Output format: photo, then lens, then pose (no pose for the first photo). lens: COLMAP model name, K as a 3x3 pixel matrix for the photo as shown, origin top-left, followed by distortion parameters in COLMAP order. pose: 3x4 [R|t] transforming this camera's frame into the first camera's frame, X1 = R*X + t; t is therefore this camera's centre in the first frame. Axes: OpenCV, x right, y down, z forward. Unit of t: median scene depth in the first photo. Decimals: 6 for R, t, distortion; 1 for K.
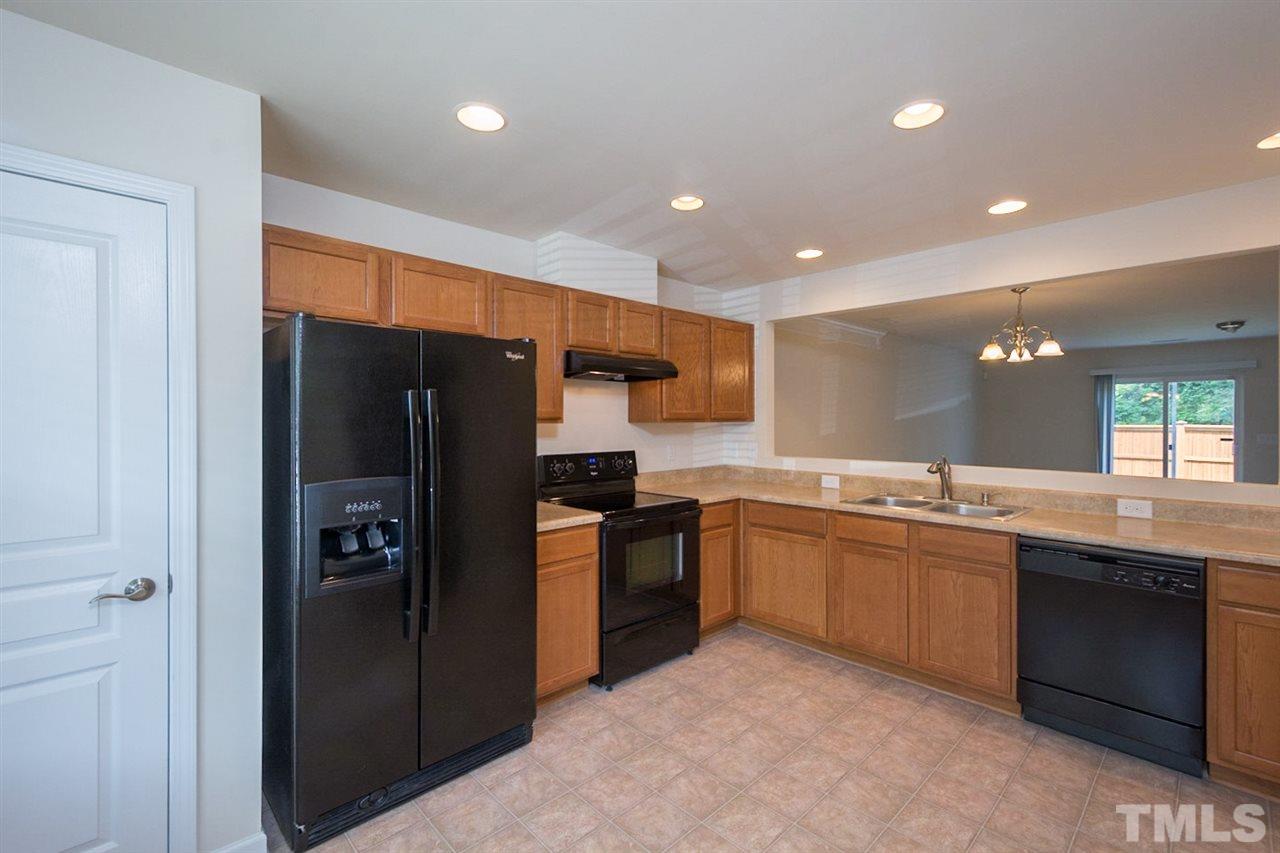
lens RADIAL K [[574.6, 0, 636.4], [0, 574.6, 425.0], [0, 0, 1]] dist [0.026155, -0.003973]
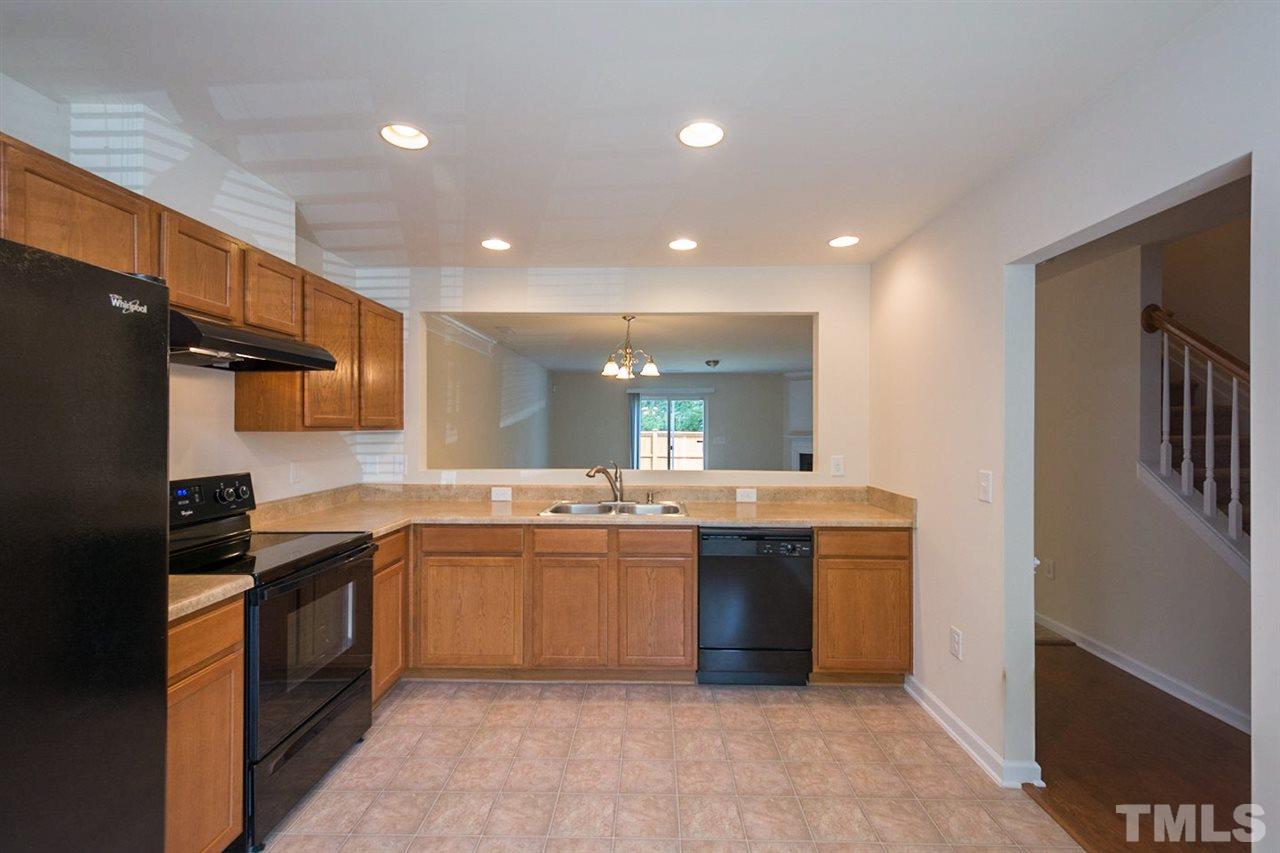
lens RADIAL K [[574.6, 0, 634.7], [0, 574.6, 425.3], [0, 0, 1]] dist [0.026155, -0.003973]
pose [[0.692981, 0.004963, 0.720938, -0.201032], [0.003763, 0.999938, -0.010500, -0.002214], [-0.720946, 0.009989, 0.692920, 0.216887]]
